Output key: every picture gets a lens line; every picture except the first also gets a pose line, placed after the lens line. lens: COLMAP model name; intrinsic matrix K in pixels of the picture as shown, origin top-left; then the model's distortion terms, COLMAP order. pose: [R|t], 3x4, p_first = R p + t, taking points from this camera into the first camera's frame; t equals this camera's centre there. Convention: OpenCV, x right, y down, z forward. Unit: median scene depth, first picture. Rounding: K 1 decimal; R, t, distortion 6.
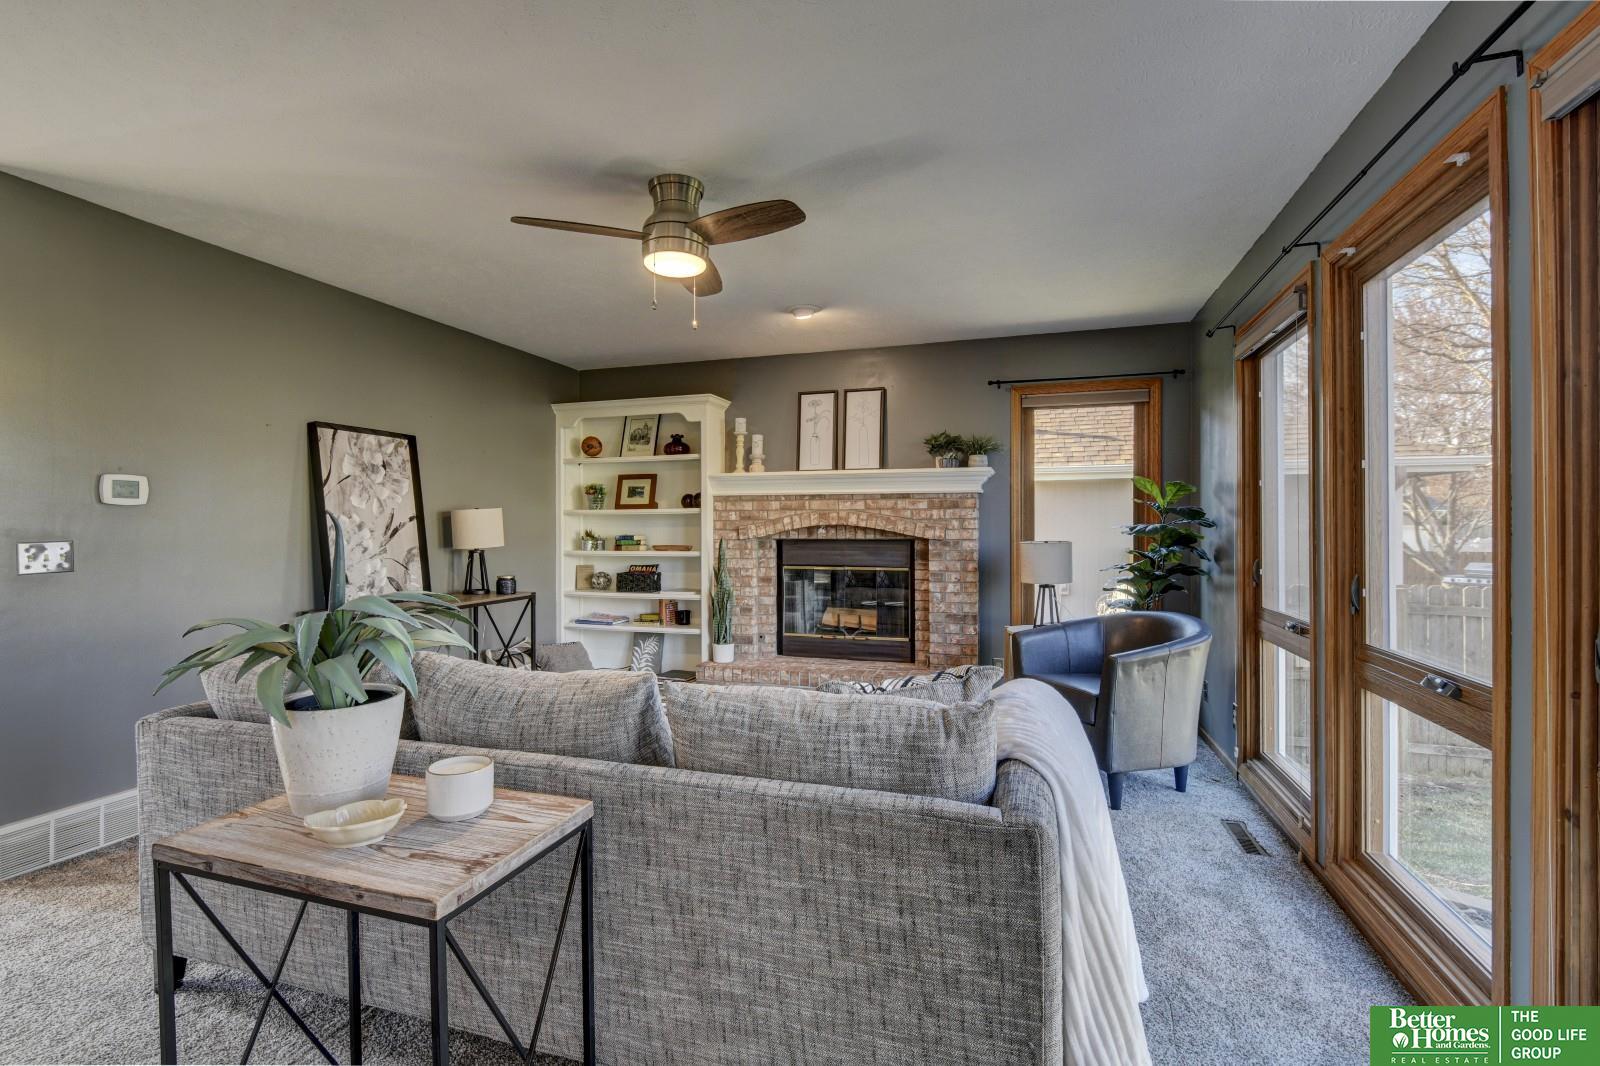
lens RADIAL K [[732.7, 0, 789.6], [0, 732.7, 526.4], [0, 0, 1]] dist [0.021726, 0.000163]
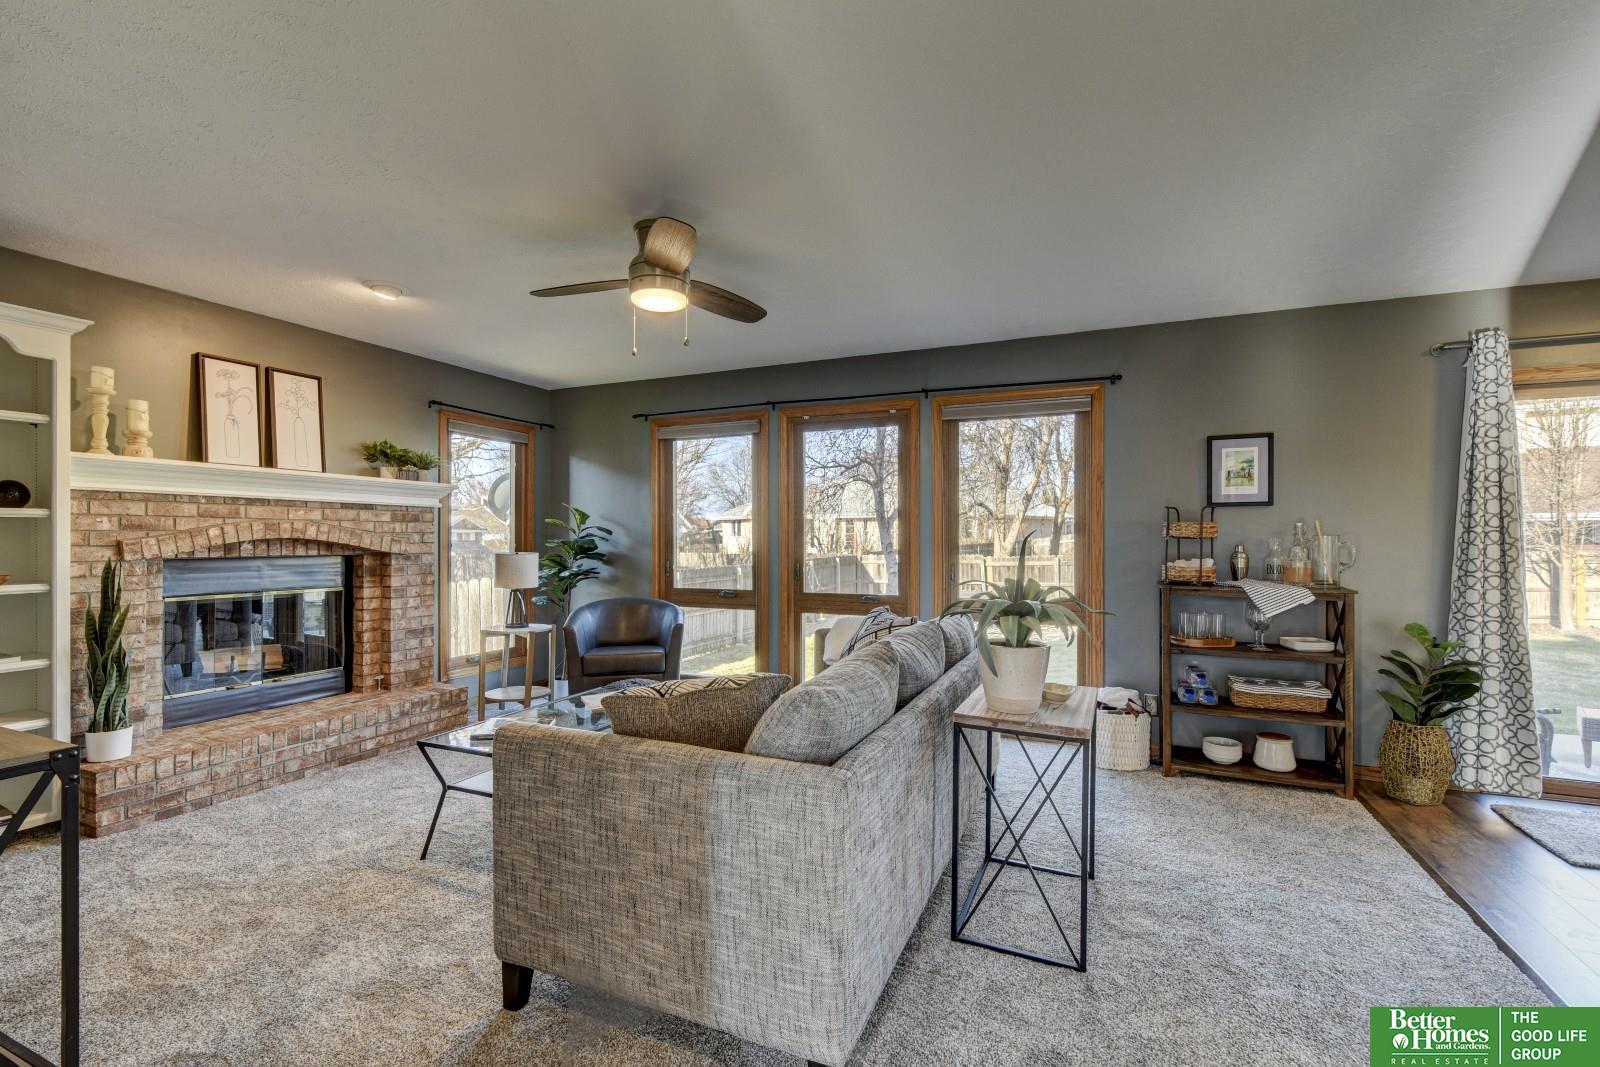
lens RADIAL K [[720.5, 0, 787.8], [0, 720.5, 542.8], [0, 0, 1]] dist [-0.002543, 0.000322]
pose [[0.105486, -0.003172, 0.994416, -0.651308], [0.003122, 0.999991, 0.002859, 0.002095], [-0.994416, 0.002803, 0.105495, 0.375642]]
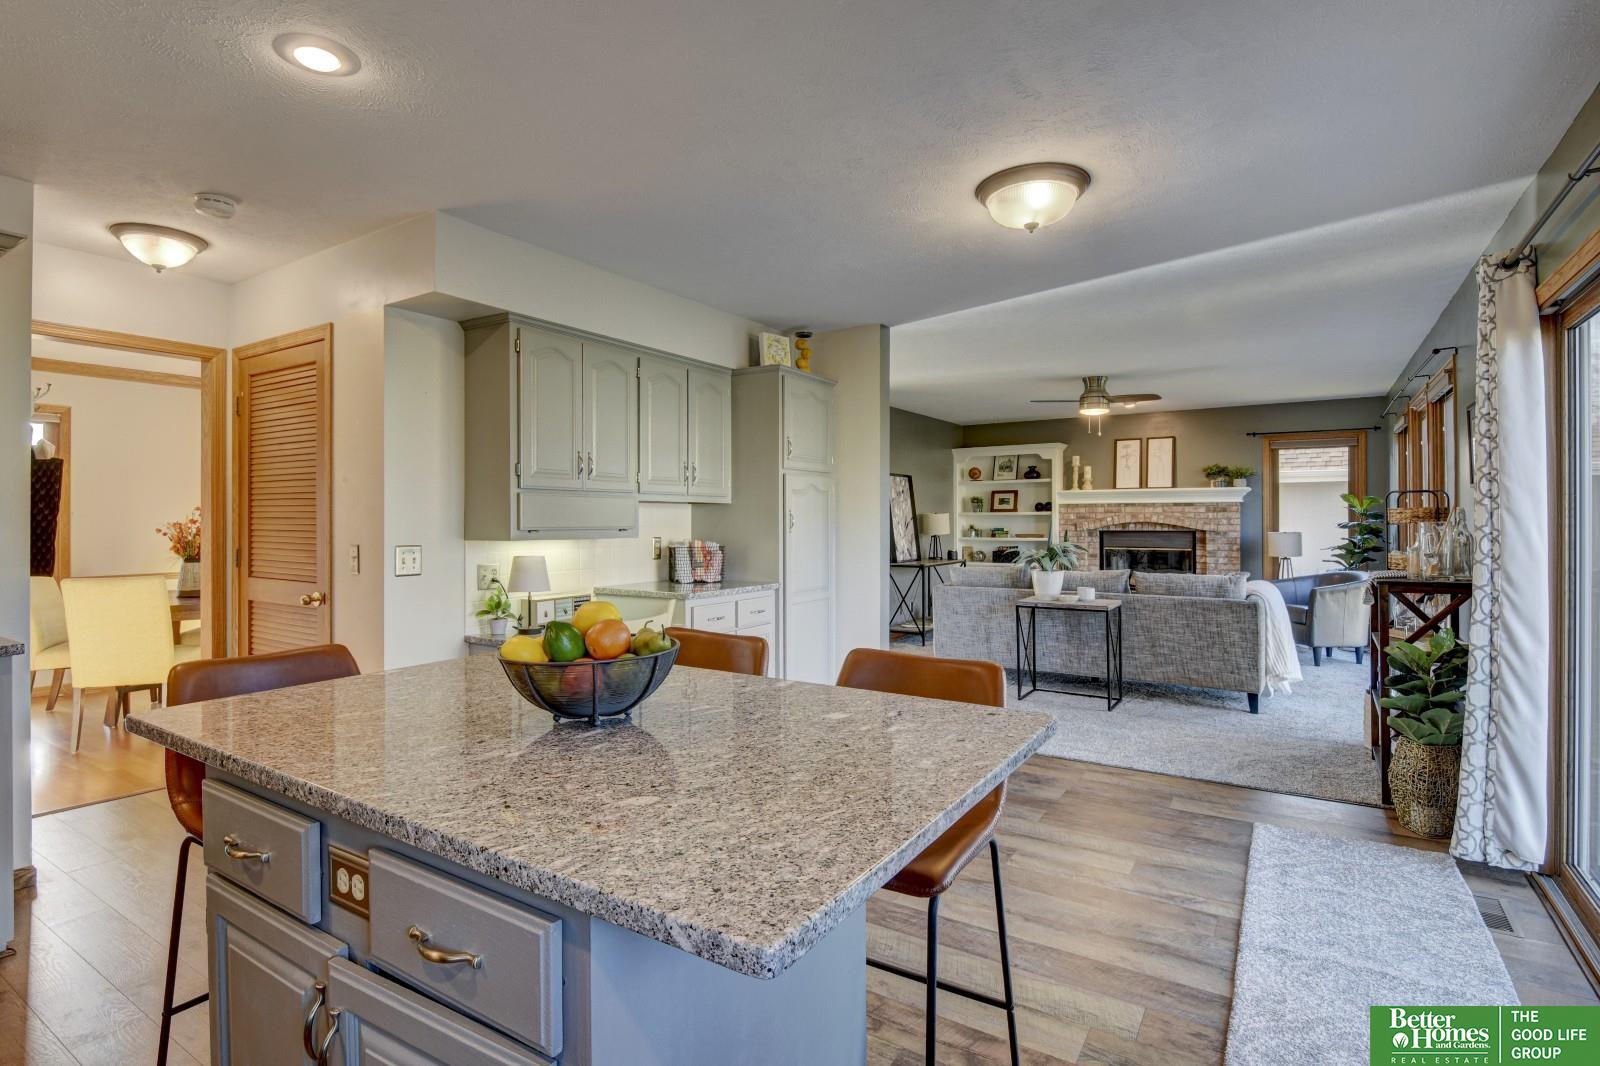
lens RADIAL K [[779.6, 0, 788.8], [0, 779.6, 515.7], [0, 0, 1]] dist [0.001942, -0.000684]
pose [[0.963061, -0.001624, -0.269280, -0.227185], [0.000153, 0.999985, -0.005485, -0.006648], [0.269285, 0.005241, 0.963046, -0.882504]]
